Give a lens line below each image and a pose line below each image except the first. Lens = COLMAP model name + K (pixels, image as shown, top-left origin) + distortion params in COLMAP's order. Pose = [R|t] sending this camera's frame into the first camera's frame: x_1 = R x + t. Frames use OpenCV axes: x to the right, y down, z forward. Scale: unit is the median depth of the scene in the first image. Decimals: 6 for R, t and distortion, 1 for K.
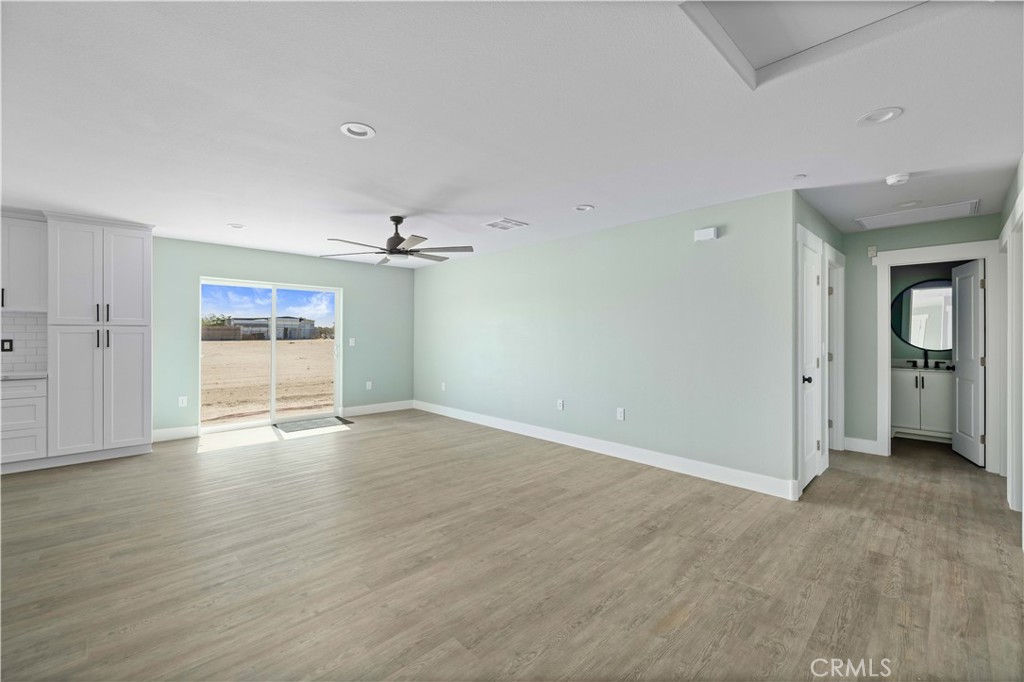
lens RADIAL K [[434.6, 0, 512.8], [0, 434.6, 331.8], [0, 0, 1]] dist [0.000065, 0.000230]
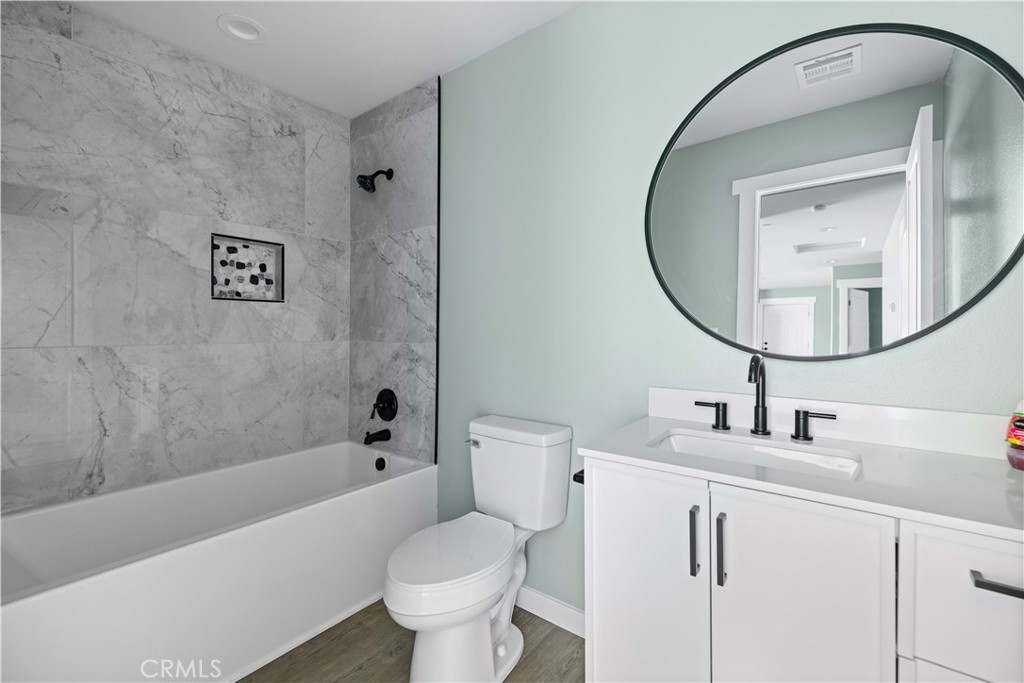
lens RADIAL K [[434.6, 0, 512.8], [0, 434.6, 332.3], [0, 0, 1]] dist [0.000065, 0.000230]
pose [[0.990237, 0.002162, 0.139380, 0.785054], [-0.002761, 0.999988, 0.004101, 0.028331], [-0.139369, -0.004446, 0.990231, 0.787949]]
